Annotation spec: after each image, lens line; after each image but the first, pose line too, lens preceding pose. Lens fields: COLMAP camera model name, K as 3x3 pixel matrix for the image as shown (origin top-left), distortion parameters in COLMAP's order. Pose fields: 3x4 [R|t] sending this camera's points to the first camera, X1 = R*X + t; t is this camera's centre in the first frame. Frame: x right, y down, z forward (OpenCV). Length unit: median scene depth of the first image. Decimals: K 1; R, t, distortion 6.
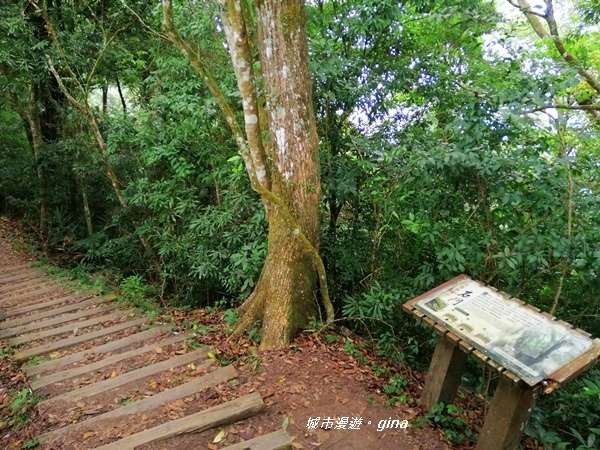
lens RADIAL K [[448.9, 0, 300.6], [0, 448.9, 226.7], [0, 0, 1]] dist [0.009707, 0.002215]
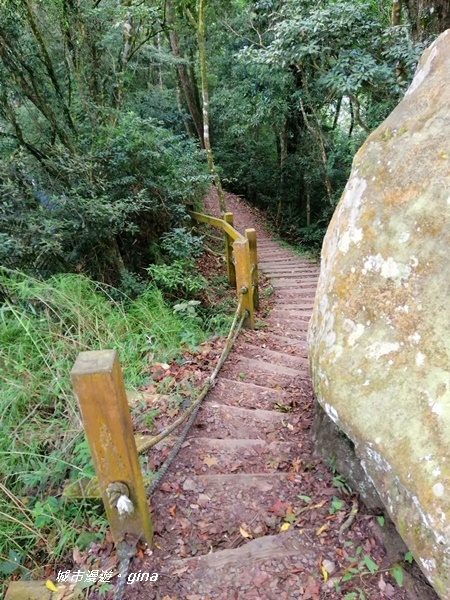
lens RADIAL K [[448.9, 0, 224.1], [0, 448.9, 300.8], [0, 0, 1]] dist [0.009707, 0.002215]
pose [[0.806490, 0.200450, -0.556231, 0.168631], [-0.115174, 0.976016, 0.184736, 0.020509], [0.579921, -0.084924, 0.810234, -0.348492]]
